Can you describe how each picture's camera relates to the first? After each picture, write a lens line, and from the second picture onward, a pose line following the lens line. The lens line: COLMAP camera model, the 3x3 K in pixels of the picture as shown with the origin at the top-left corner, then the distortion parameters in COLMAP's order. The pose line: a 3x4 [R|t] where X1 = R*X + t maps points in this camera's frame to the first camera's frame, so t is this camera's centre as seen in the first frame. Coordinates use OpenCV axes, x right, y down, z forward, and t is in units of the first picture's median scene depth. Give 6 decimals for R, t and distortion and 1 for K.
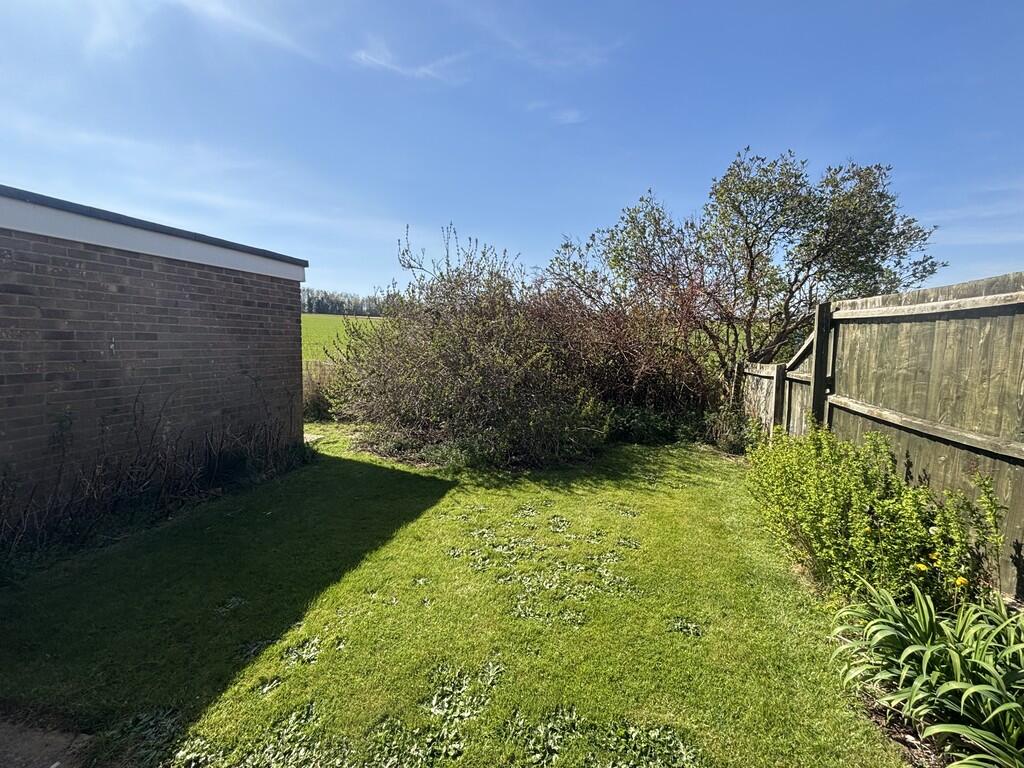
lens RADIAL K [[477.1, 0, 508.6], [0, 477.1, 382.3], [0, 0, 1]] dist [0.001420, 0.000676]
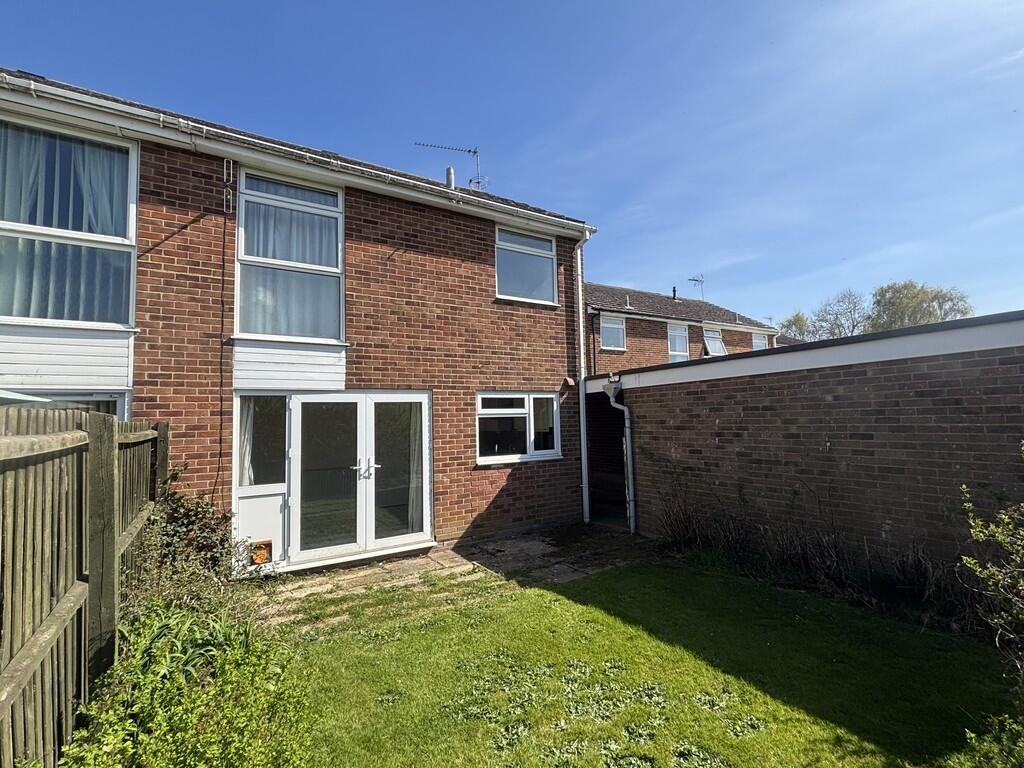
lens RADIAL K [[477.1, 0, 514.3], [0, 477.1, 385.2], [0, 0, 1]] dist [0.001420, 0.000676]
pose [[-0.696251, -0.042188, -0.716558, 0.551596], [-0.038559, 0.999028, -0.021352, -0.145063], [0.716762, 0.012763, -0.697201, 1.080803]]
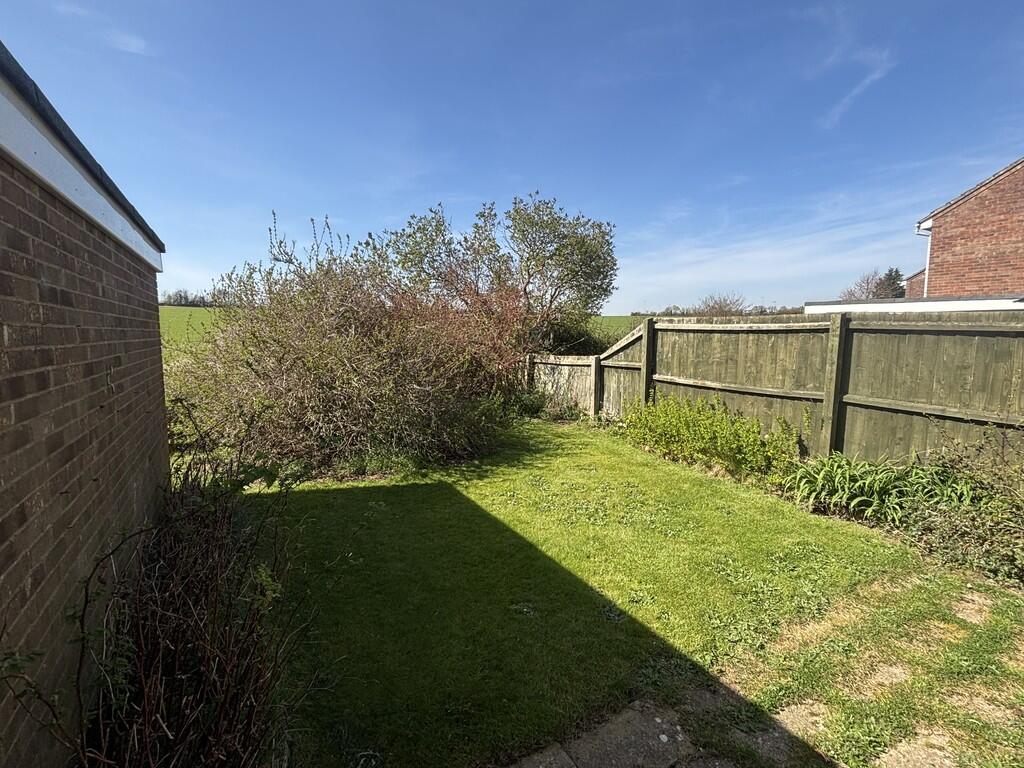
lens RADIAL K [[477.1, 0, 504.5], [0, 477.1, 387.8], [0, 0, 1]] dist [0.001420, 0.000676]
pose [[0.727721, -0.091176, 0.679786, -0.733876], [0.066016, 0.995834, 0.062894, -0.059060], [-0.682689, -0.000892, 0.730708, 0.136043]]
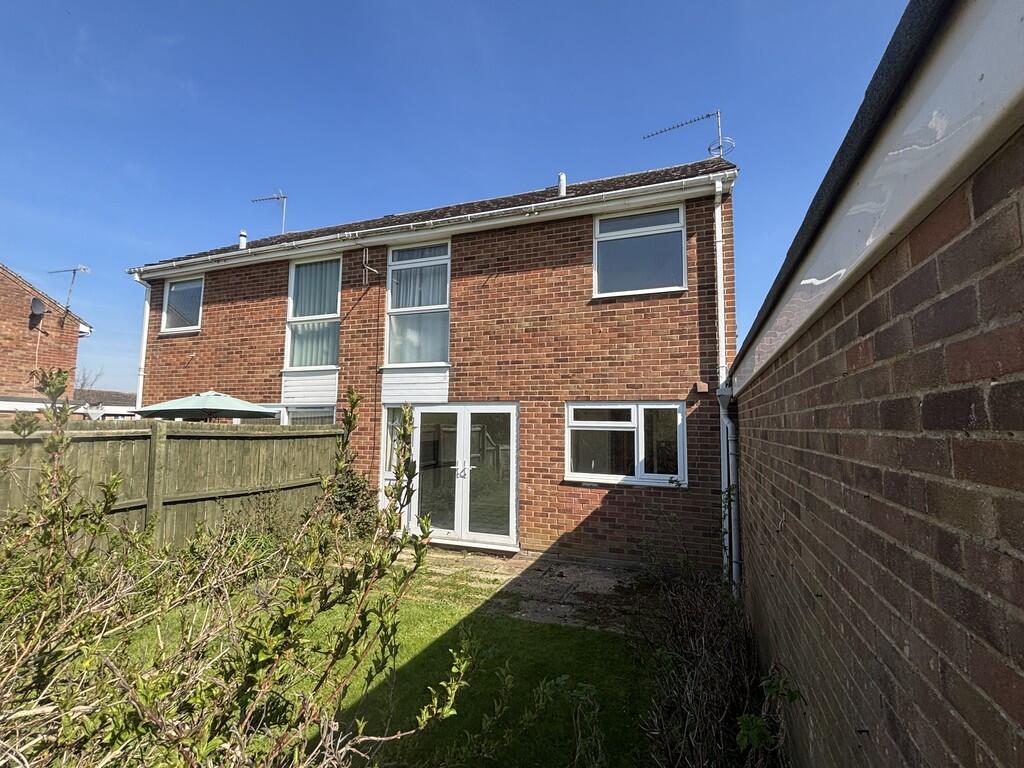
lens RADIAL K [[477.1, 0, 509.4], [0, 477.1, 384.1], [0, 0, 1]] dist [0.001420, 0.000676]
pose [[-0.989040, -0.010165, 0.147295, -0.475999], [-0.011036, 0.999926, -0.005103, -0.197109], [-0.147232, -0.006673, -0.989079, 1.379104]]
